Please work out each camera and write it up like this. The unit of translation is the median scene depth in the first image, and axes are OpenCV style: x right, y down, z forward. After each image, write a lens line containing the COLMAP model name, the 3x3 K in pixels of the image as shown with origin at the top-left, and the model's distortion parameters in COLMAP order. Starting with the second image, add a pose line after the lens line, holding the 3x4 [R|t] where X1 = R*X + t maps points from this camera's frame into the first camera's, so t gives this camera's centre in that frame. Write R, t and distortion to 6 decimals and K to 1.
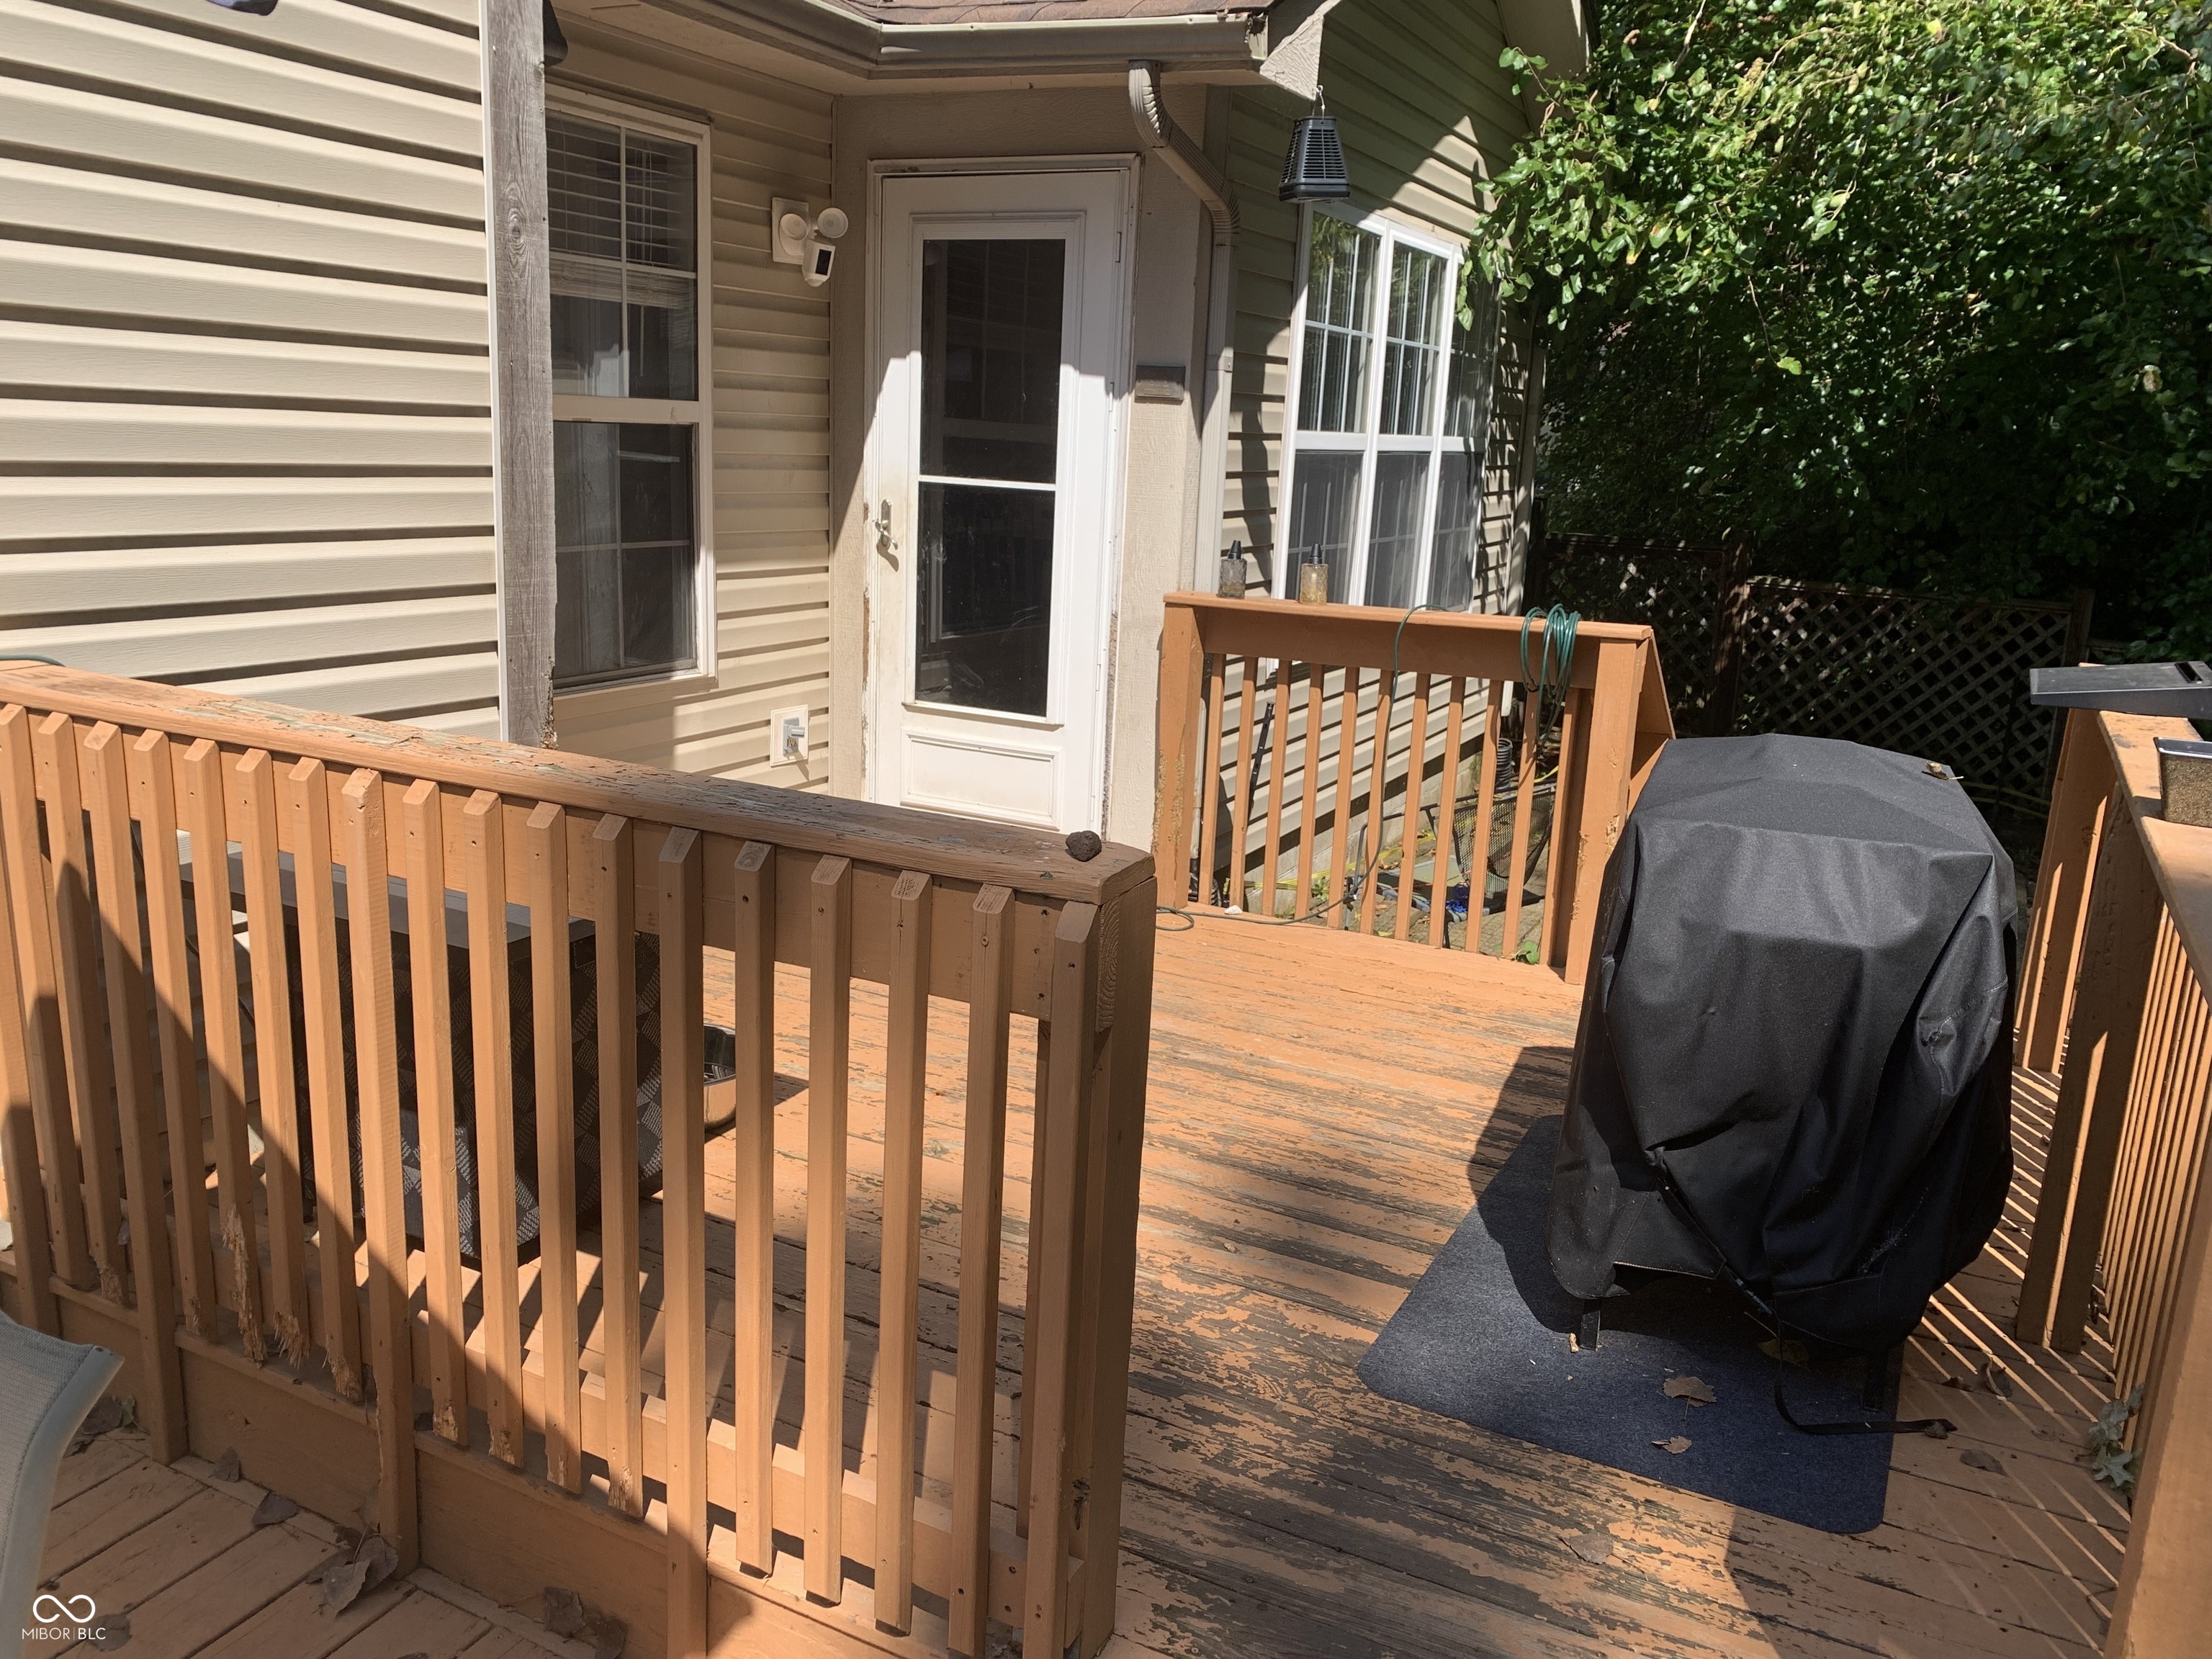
lens RADIAL K [[1687.5, 0, 1101.1], [0, 1687.5, 792.5], [0, 0, 1]] dist [0.009207, 0.043770]
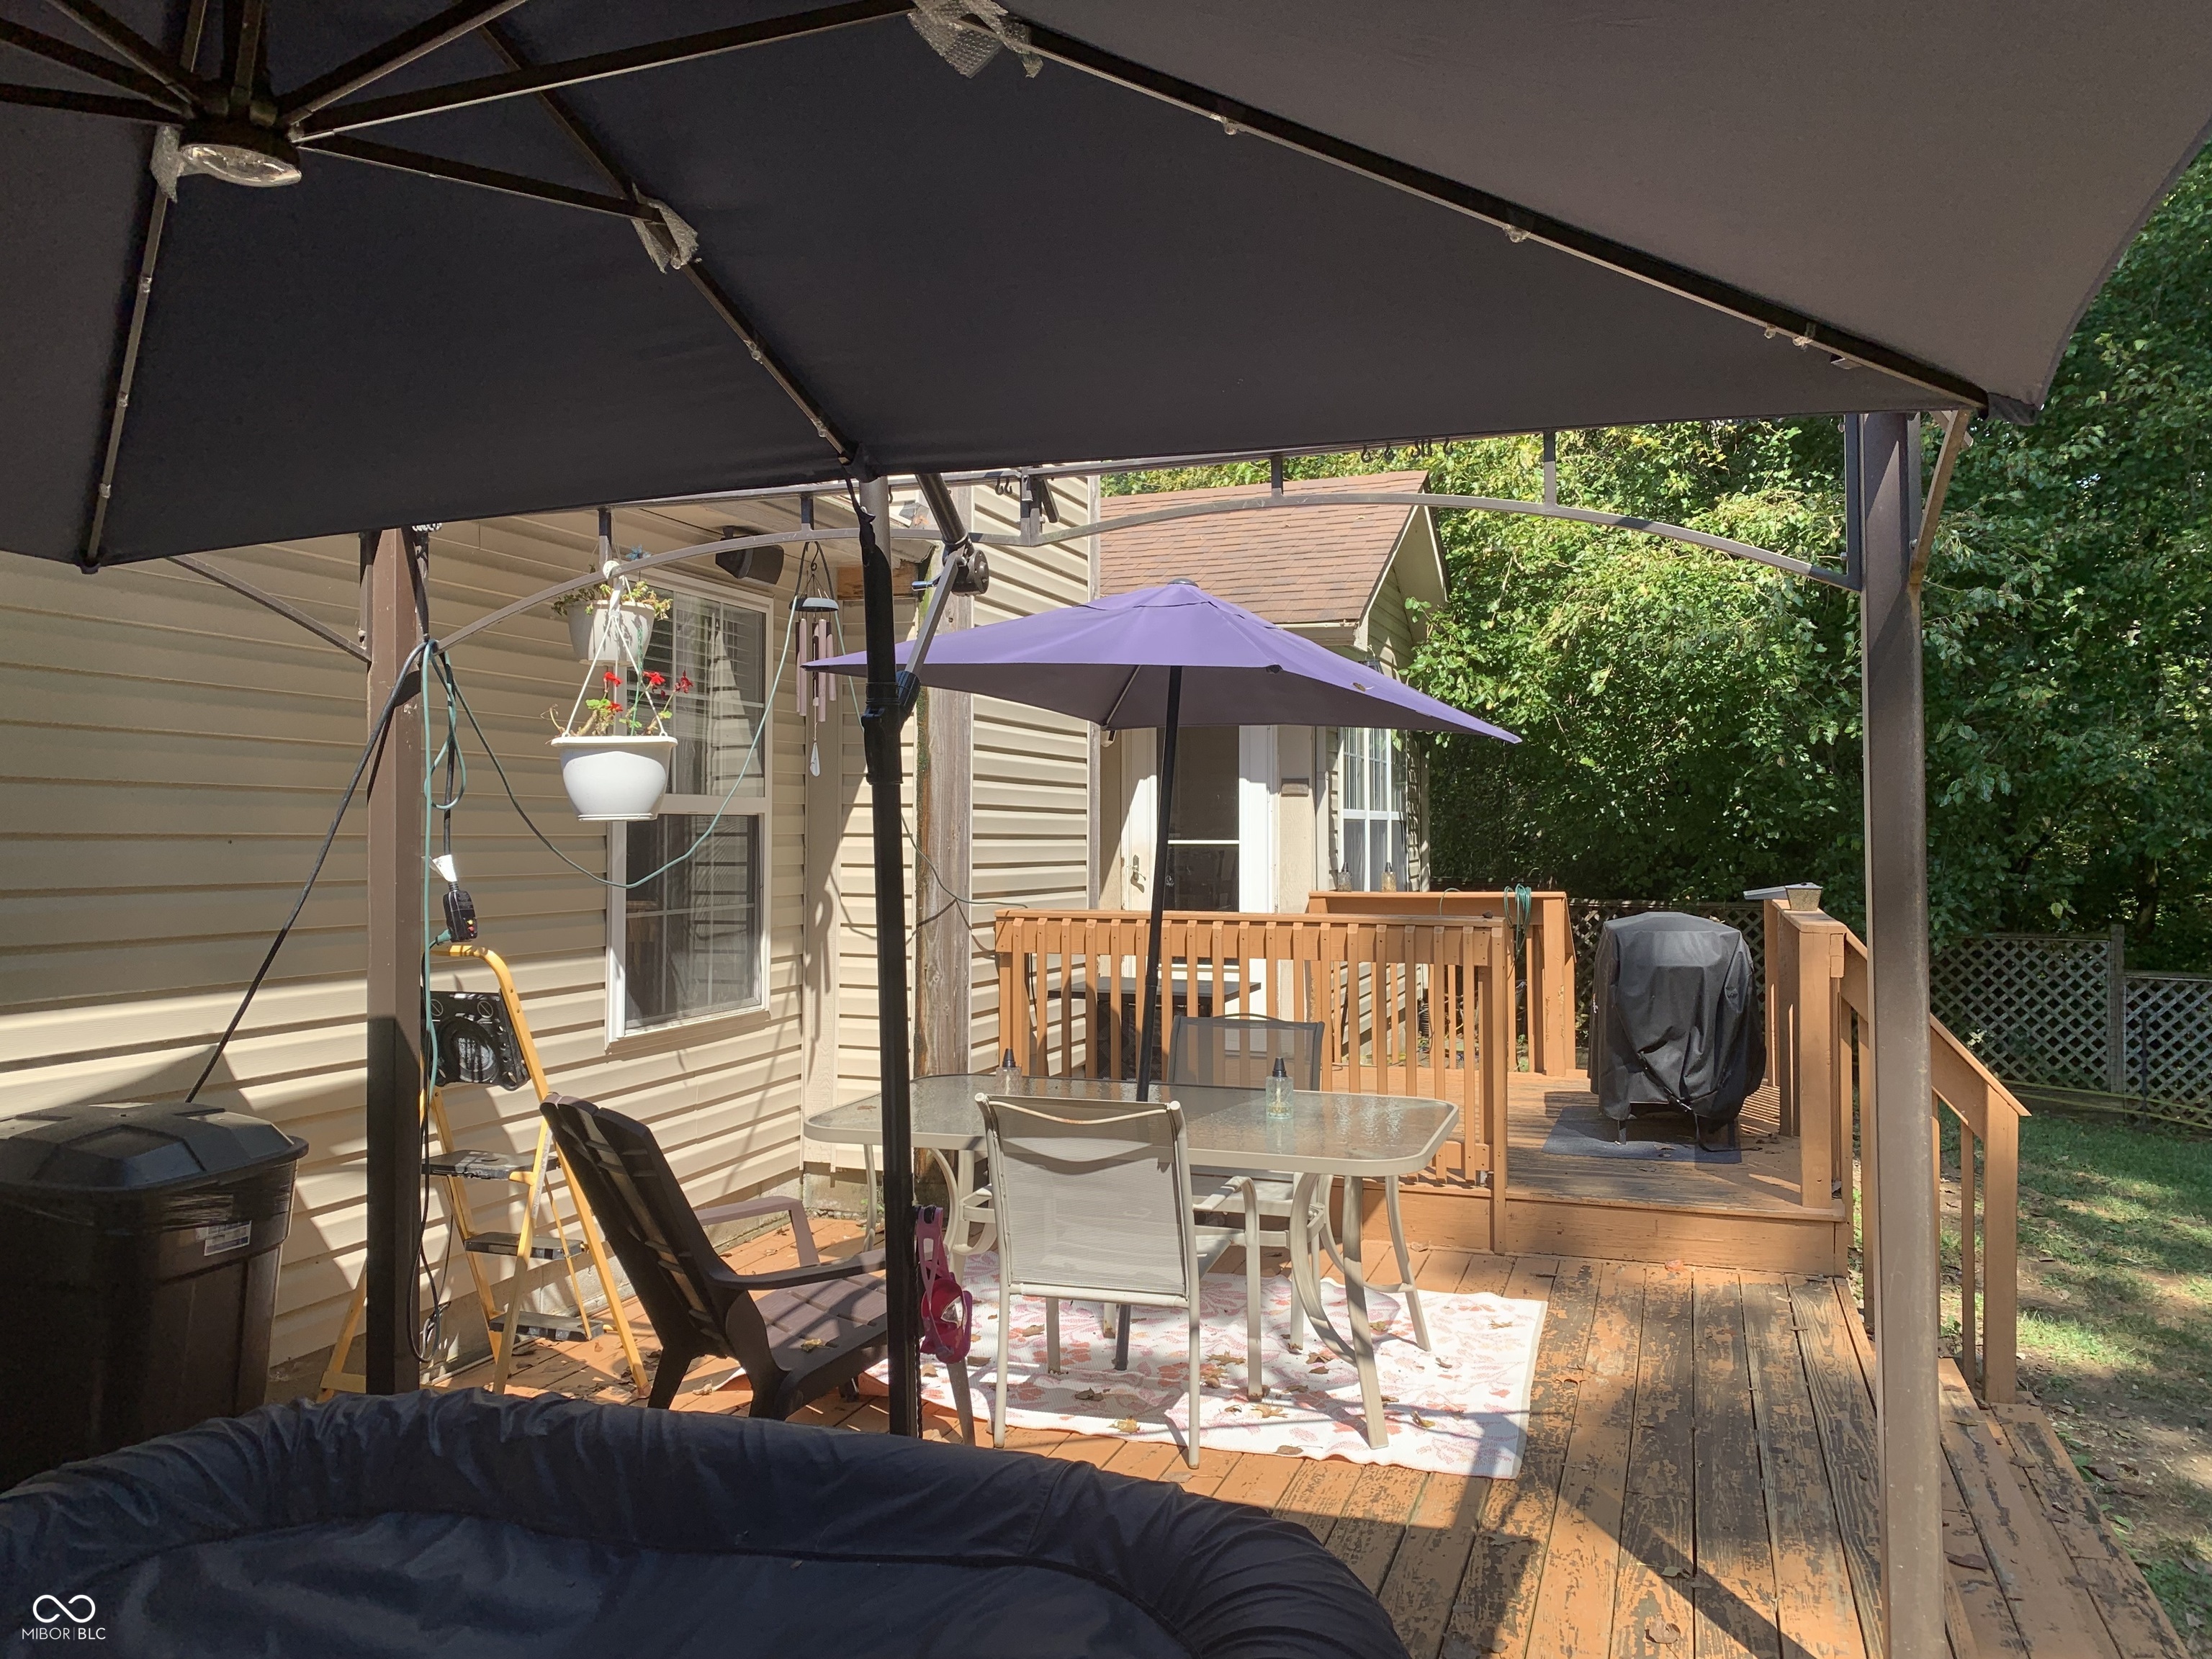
lens RADIAL K [[1686.1, 0, 1058.6], [0, 1686.1, 812.9], [0, 0, 1]] dist [0.100184, -0.173798]
pose [[0.991649, -0.043742, 0.121318, -0.384933], [0.069605, 0.973473, -0.217957, 0.156345], [-0.108566, 0.224581, 0.968389, -0.687204]]
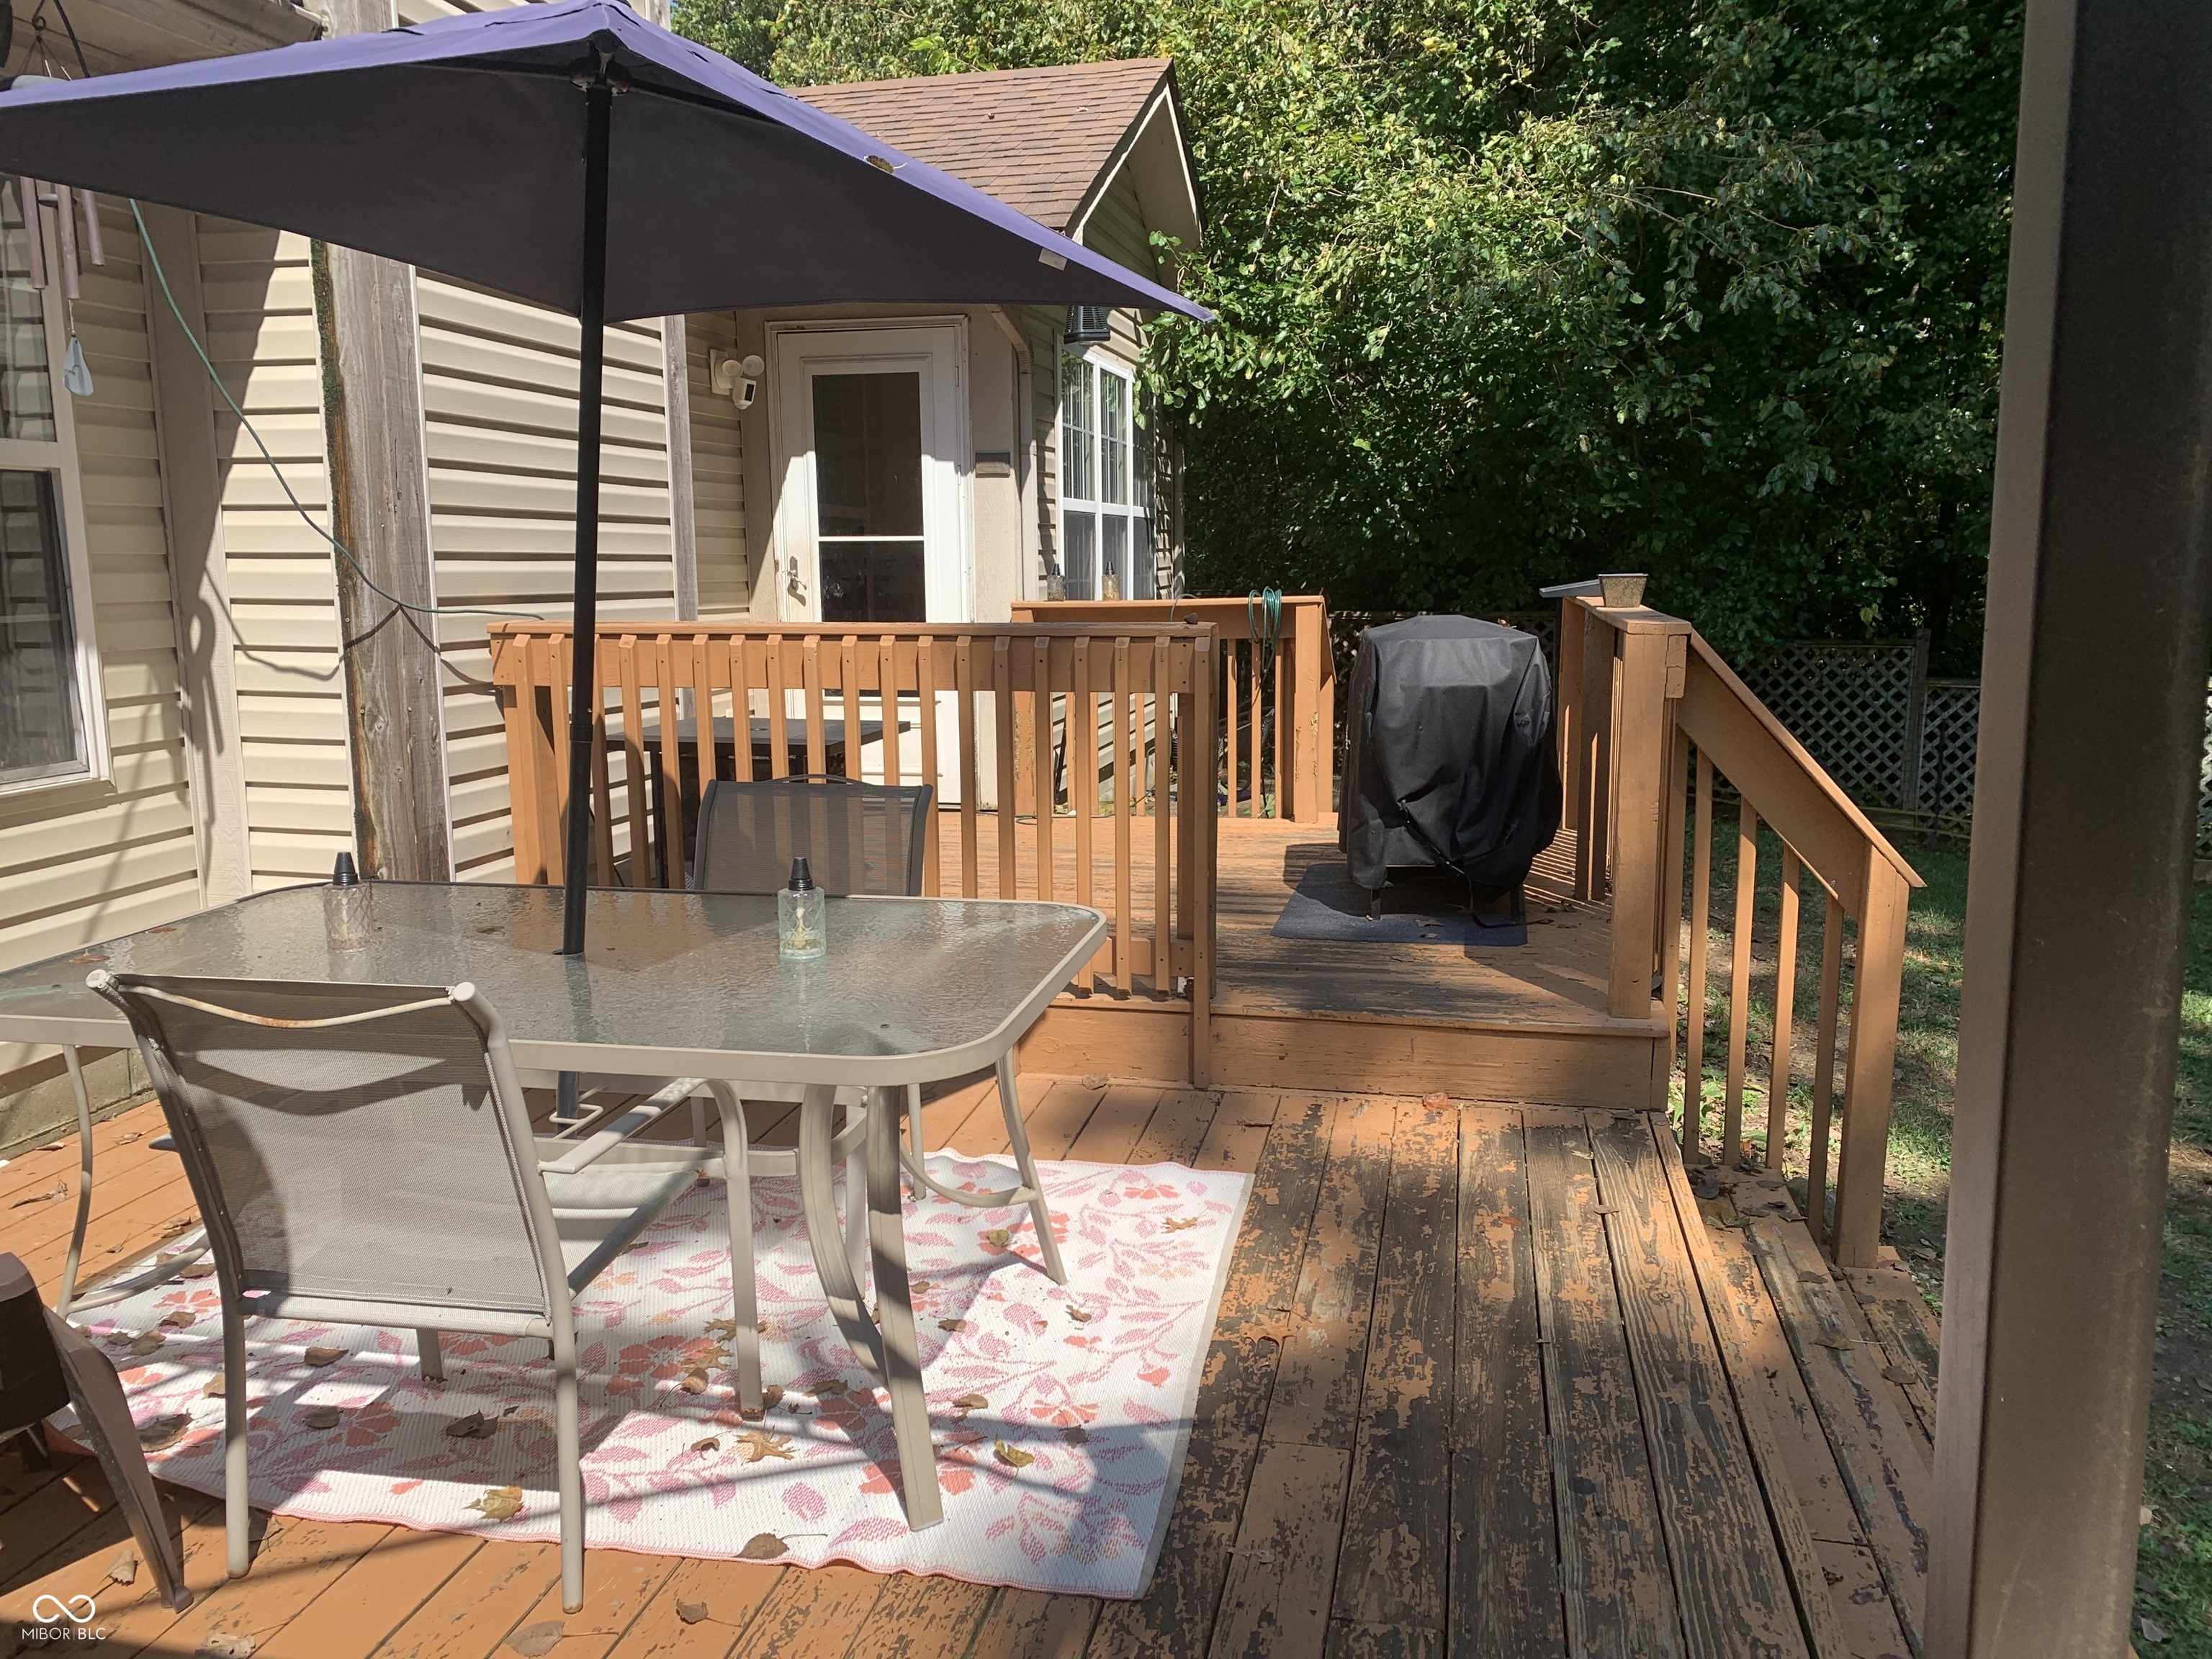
lens RADIAL K [[1686.1, 0, 1058.6], [0, 1686.1, 812.9], [0, 0, 1]] dist [0.100184, -0.173798]
pose [[0.970359, -0.089251, 0.224582, -0.224512], [0.102986, 0.993416, -0.050186, 0.121103], [-0.218624, 0.071827, 0.973162, -0.375416]]
